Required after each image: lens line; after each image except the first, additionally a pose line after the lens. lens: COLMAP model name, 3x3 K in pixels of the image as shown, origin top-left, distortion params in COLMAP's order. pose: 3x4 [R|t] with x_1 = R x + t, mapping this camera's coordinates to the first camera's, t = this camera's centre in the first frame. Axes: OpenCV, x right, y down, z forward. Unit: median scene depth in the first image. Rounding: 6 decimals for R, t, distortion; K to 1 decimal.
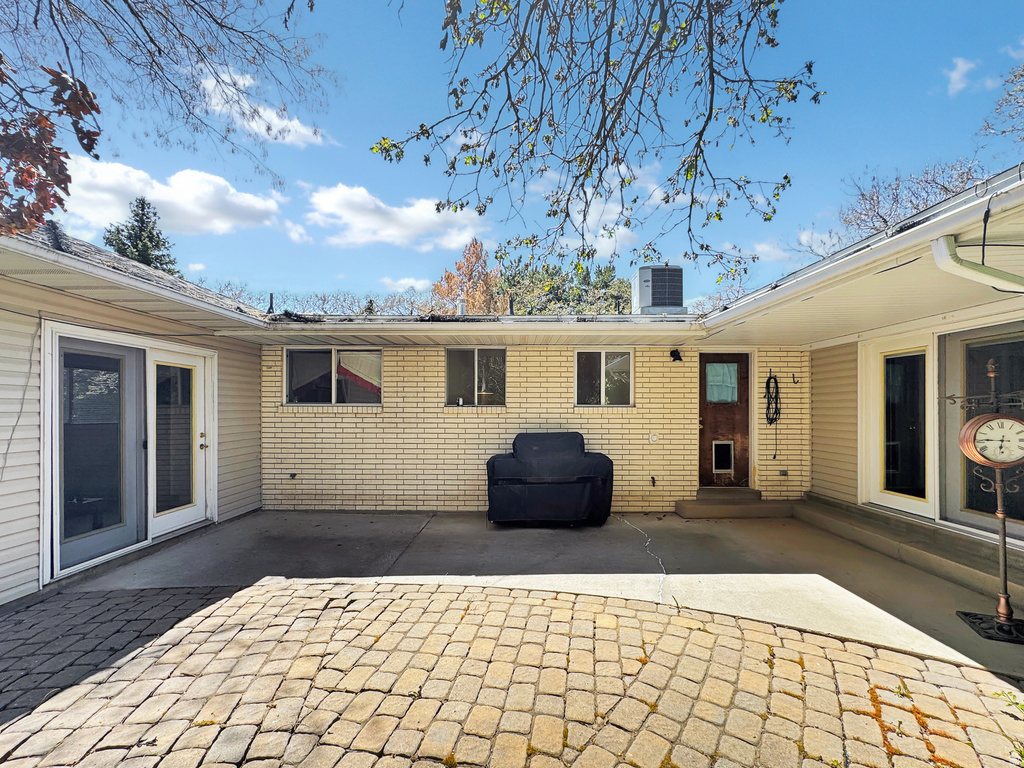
lens RADIAL K [[427.4, 0, 515.1], [0, 427.4, 405.1], [0, 0, 1]] dist [-0.004095, -0.000313]
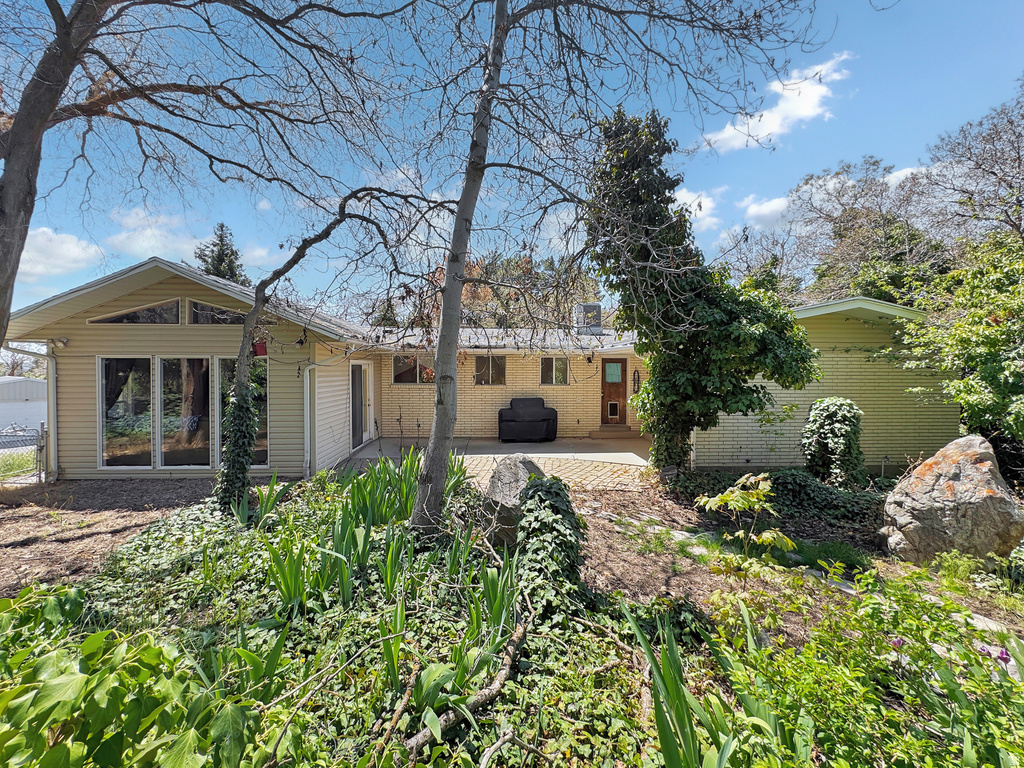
lens RADIAL K [[427.4, 0, 506.0], [0, 427.4, 378.6], [0, 0, 1]] dist [-0.004095, -0.000313]
pose [[0.998449, -0.000234, 0.055670, -0.132149], [-0.001468, 0.999533, 0.030526, -0.088147], [-0.055651, -0.030560, 0.997982, -1.004299]]
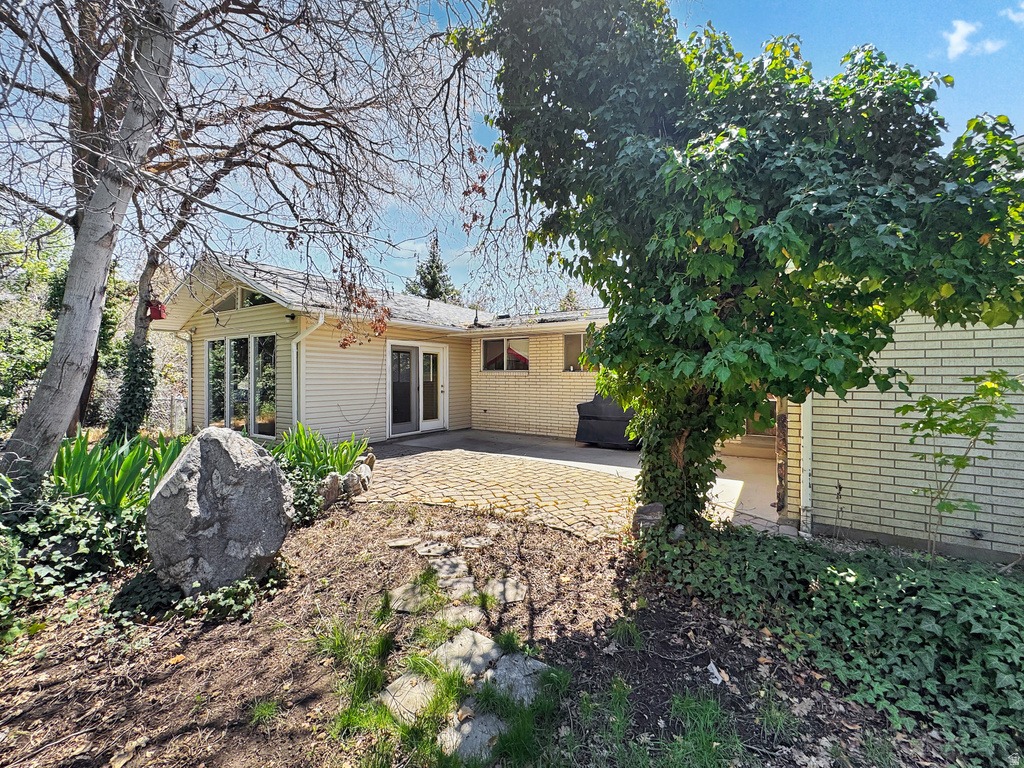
lens RADIAL K [[427.4, 0, 510.3], [0, 427.4, 381.9], [0, 0, 1]] dist [-0.004095, -0.000313]
pose [[0.842273, 0.008216, -0.538988, 0.534450], [0.001912, 0.999832, 0.018228, 0.011431], [0.539048, -0.016384, 0.842116, -0.452263]]
